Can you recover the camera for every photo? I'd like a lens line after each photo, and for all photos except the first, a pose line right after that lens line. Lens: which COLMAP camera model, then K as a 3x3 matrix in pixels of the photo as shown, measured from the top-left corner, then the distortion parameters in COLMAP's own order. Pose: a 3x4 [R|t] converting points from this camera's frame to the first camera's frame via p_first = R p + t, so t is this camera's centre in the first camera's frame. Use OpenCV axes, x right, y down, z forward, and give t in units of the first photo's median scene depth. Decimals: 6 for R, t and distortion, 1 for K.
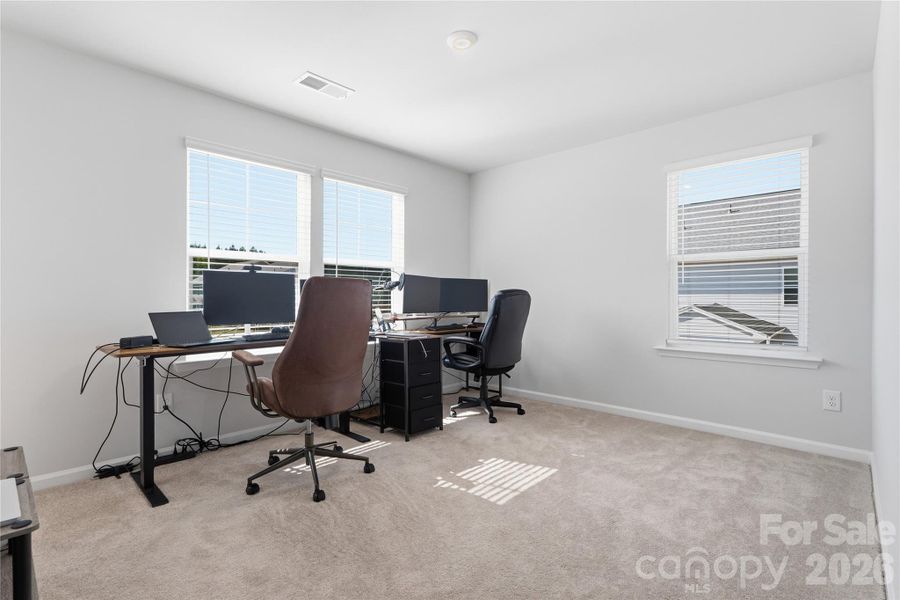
lens RADIAL K [[417.2, 0, 451.0], [0, 417.2, 298.2], [0, 0, 1]] dist [0.003453, 0.000017]
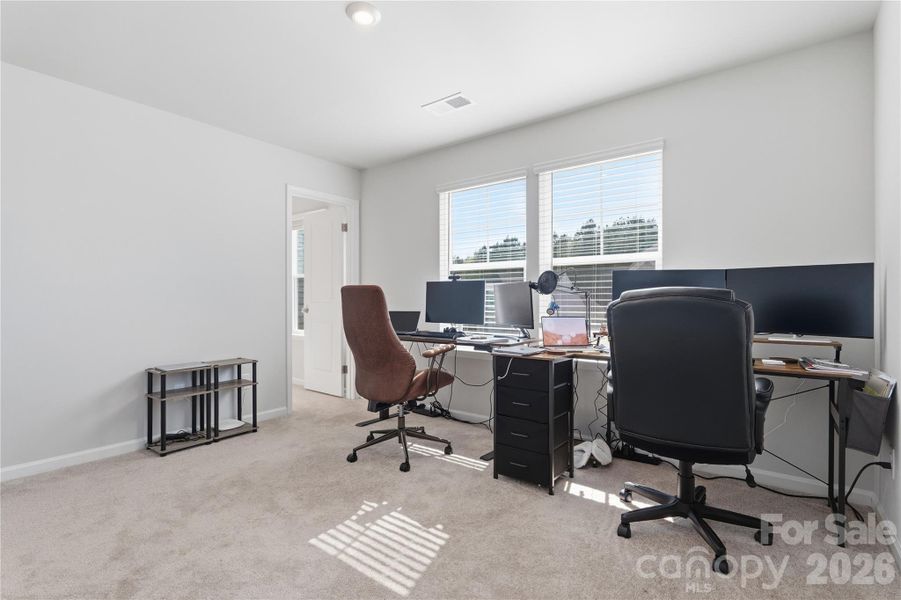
lens RADIAL K [[417.7, 0, 451.5], [0, 417.7, 298.2], [0, 0, 1]] dist [0.003453, 0.000017]
pose [[0.121798, -0.004262, -0.992546, 0.750538], [-0.005583, 0.999972, -0.004979, -0.006116], [0.992539, 0.006148, 0.121770, 0.871699]]
